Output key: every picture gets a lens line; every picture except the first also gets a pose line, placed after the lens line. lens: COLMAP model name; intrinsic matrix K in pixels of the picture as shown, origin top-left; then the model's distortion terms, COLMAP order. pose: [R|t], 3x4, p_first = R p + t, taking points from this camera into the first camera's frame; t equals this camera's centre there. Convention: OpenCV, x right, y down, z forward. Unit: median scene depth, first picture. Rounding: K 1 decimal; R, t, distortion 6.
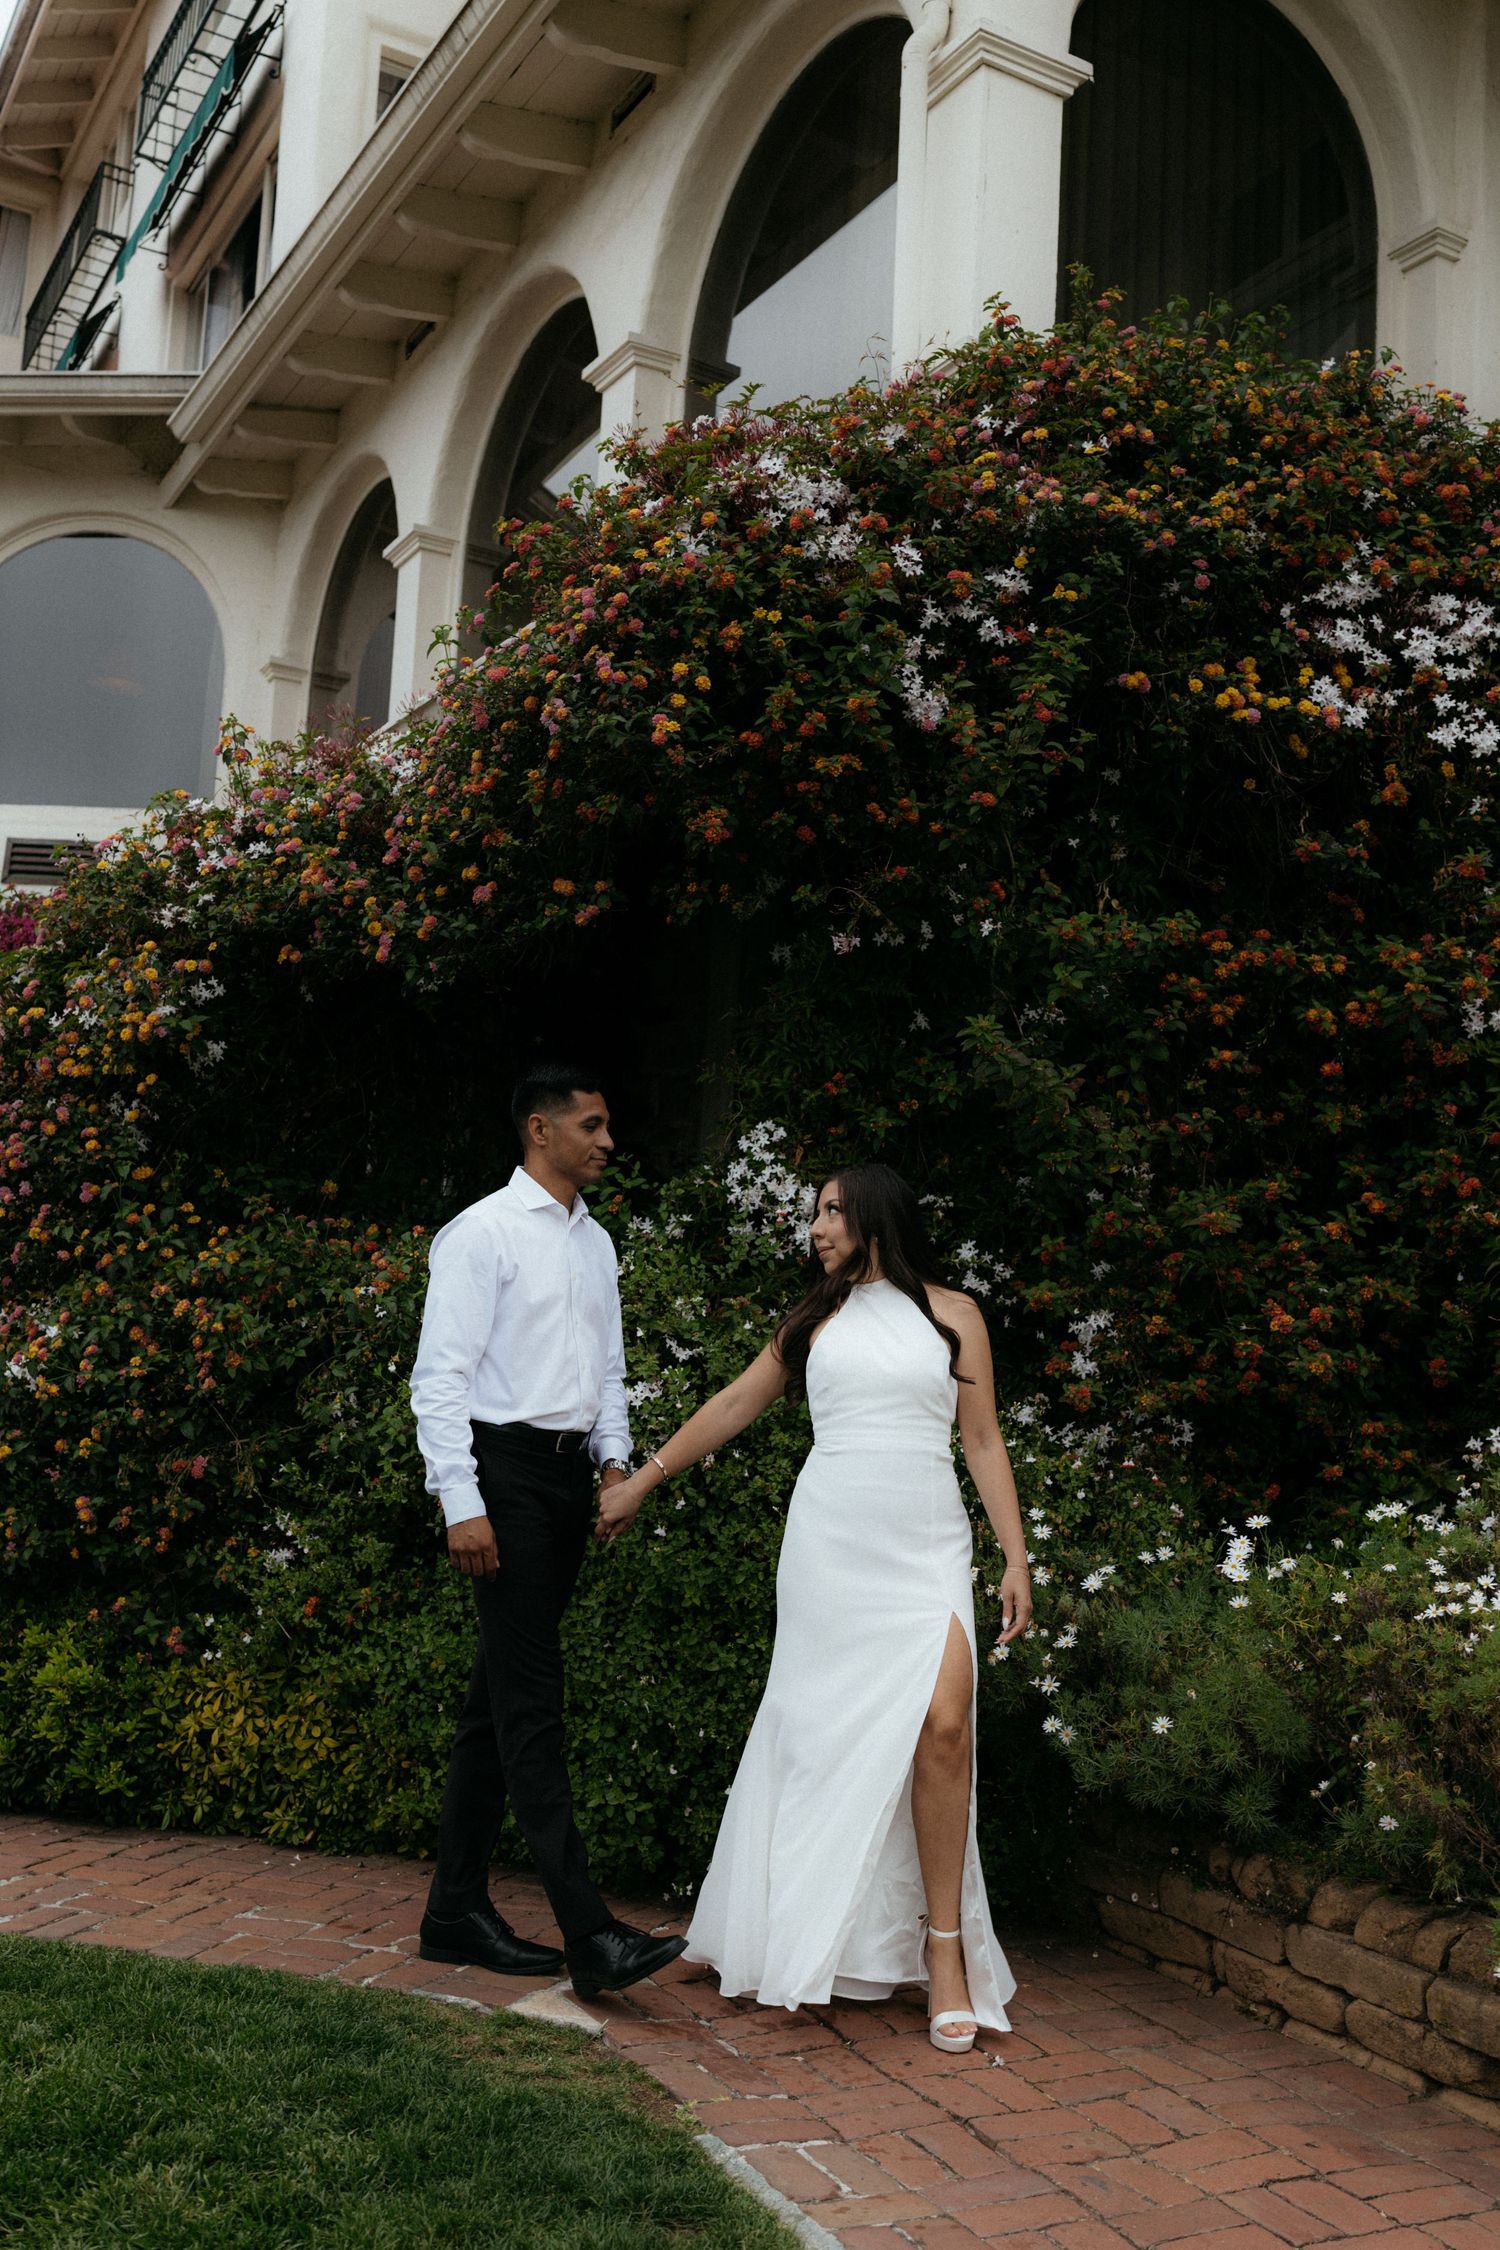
lens RADIAL K [[2207.2, 0, 750.0], [0, 2207.2, 1125.0], [0, 0, 1]] dist [0.000492, 0.727760]
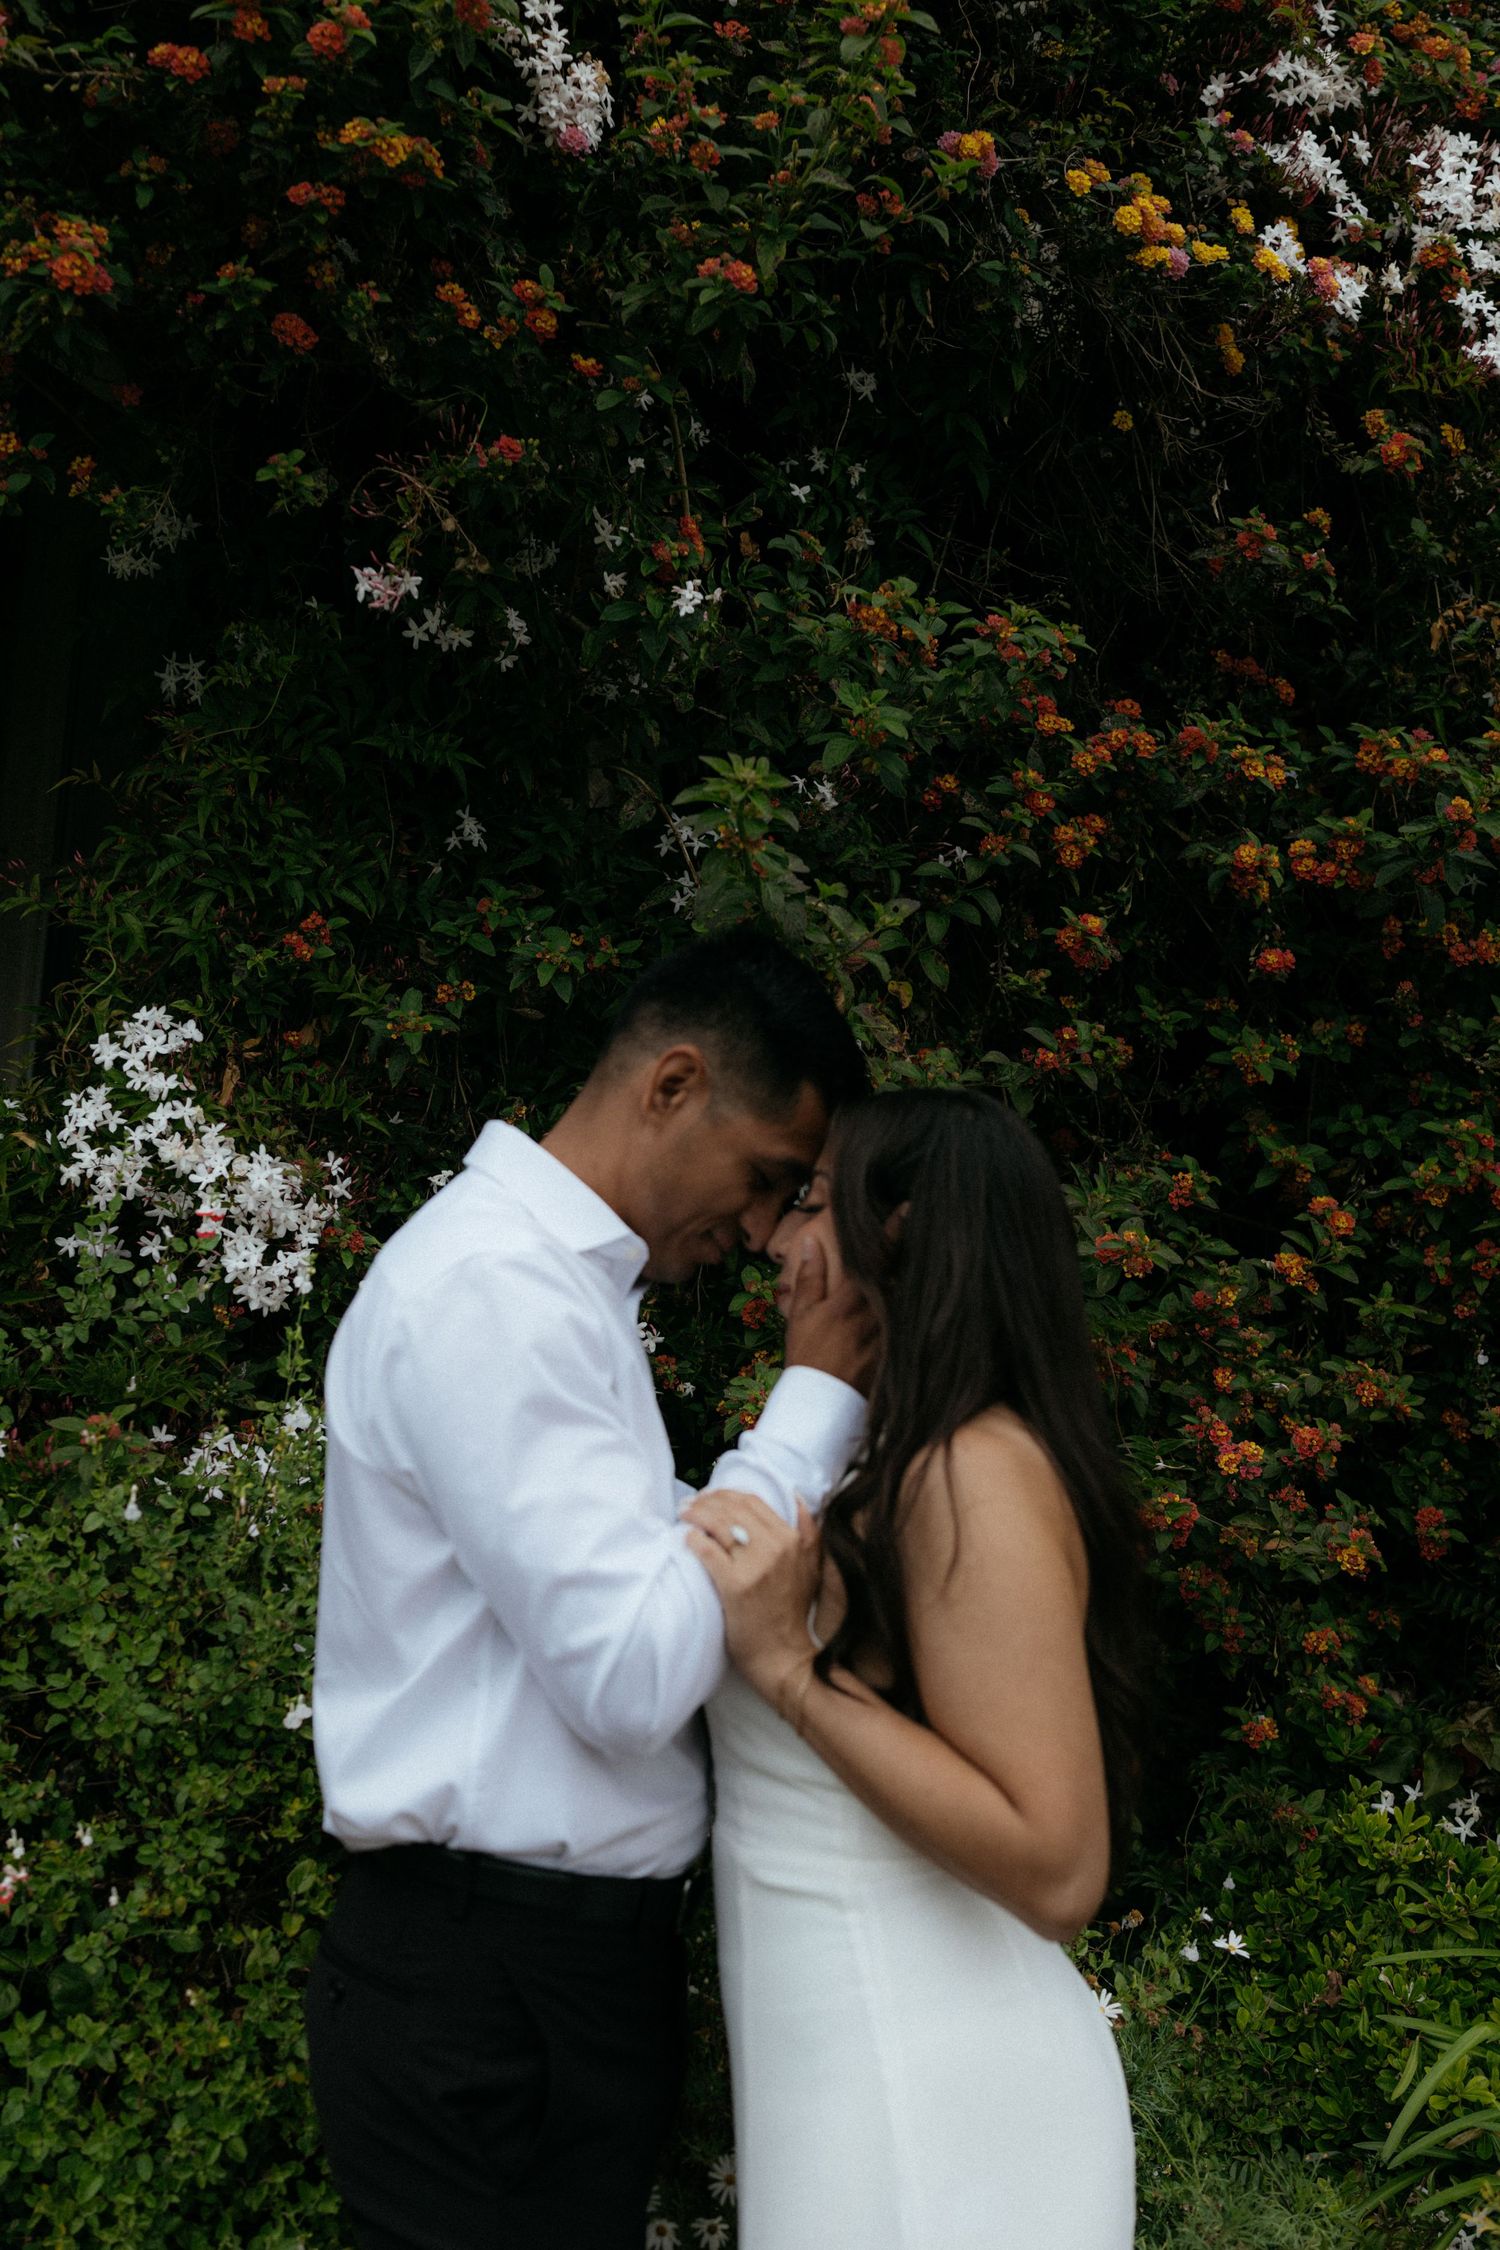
lens RADIAL K [[2150.4, 0, 750.0], [0, 2150.4, 1125.0], [0, 0, 1]] dist [0.011914, -0.026161]
pose [[0.943120, 0.036274, 0.330469, -0.023074], [-0.038595, 0.999255, 0.000464, 0.018082], [-0.330206, -0.013192, 0.943817, 0.552225]]
